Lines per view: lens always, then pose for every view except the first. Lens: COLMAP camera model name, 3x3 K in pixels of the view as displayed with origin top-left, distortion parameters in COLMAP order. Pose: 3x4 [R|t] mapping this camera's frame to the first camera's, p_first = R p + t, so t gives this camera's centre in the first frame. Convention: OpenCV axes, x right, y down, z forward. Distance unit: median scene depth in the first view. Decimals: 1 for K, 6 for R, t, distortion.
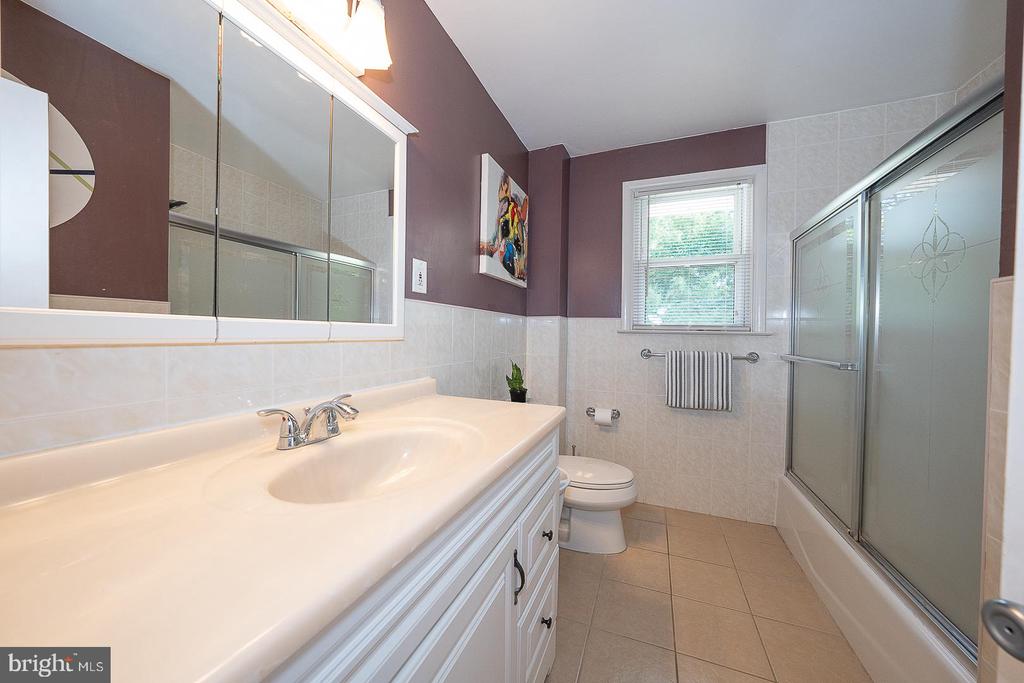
lens RADIAL K [[353.5, 0, 512.6], [0, 353.5, 337.0], [0, 0, 1]] dist [-0.020873, 0.003550]
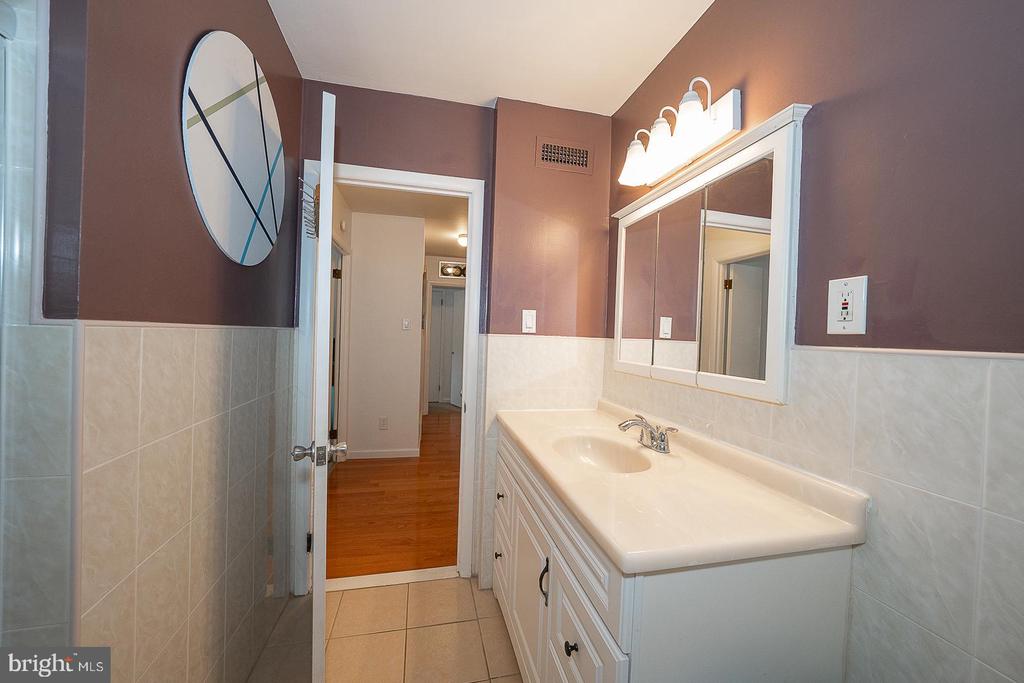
lens RADIAL K [[362.4, 0, 509.1], [0, 362.4, 339.2], [0, 0, 1]] dist [-0.017860, 0.004438]
pose [[-0.814025, -0.036735, -0.579668, 0.529623], [-0.052130, 0.998591, 0.009923, -0.093747], [0.578486, 0.038295, -0.814793, 1.161827]]
